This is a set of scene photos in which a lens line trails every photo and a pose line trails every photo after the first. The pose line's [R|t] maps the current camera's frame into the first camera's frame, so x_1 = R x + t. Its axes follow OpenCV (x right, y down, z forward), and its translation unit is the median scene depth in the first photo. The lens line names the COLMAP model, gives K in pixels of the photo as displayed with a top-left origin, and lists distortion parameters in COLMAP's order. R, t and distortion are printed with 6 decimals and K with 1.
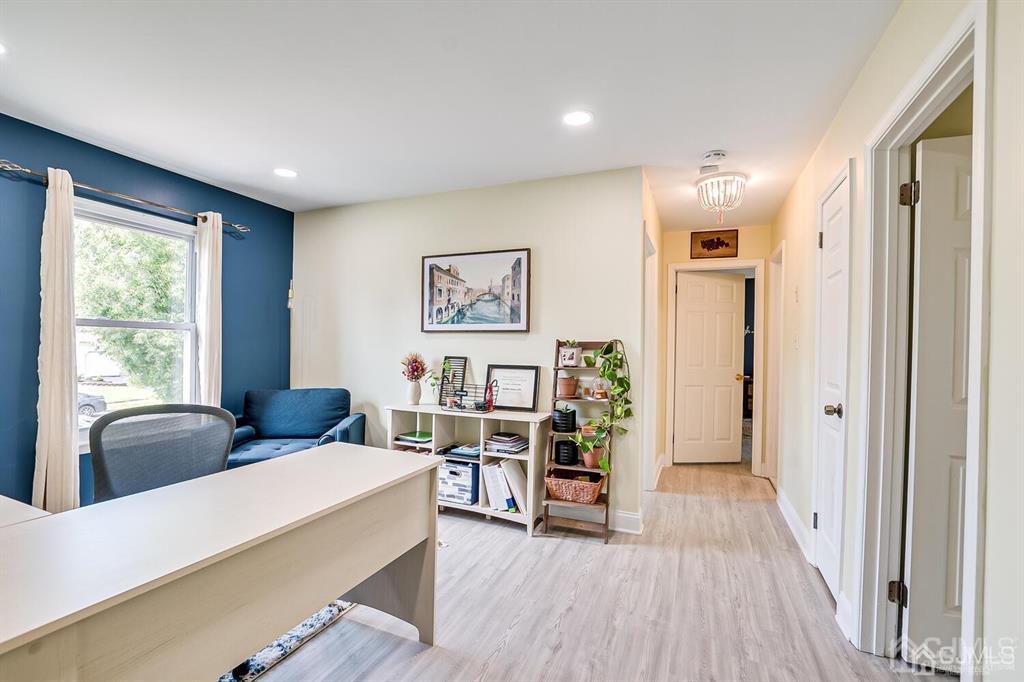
lens RADIAL K [[448.3, 0, 509.8], [0, 448.3, 348.0], [0, 0, 1]] dist [-0.020190, -0.000013]
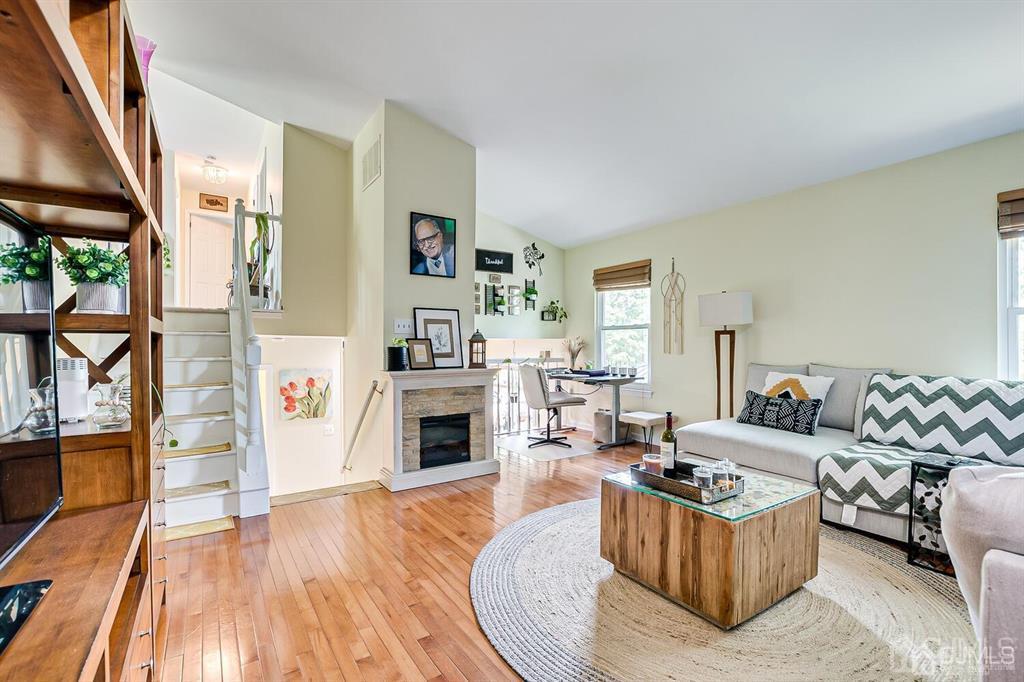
lens RADIAL K [[448.3, 0, 509.8], [0, 448.3, 348.0], [0, 0, 1]] dist [-0.020190, -0.000013]
pose [[0.546014, -0.022444, 0.837475, -0.550518], [0.016044, 0.999738, 0.016333, 0.467555], [-0.837623, 0.004519, 0.546231, -1.336160]]
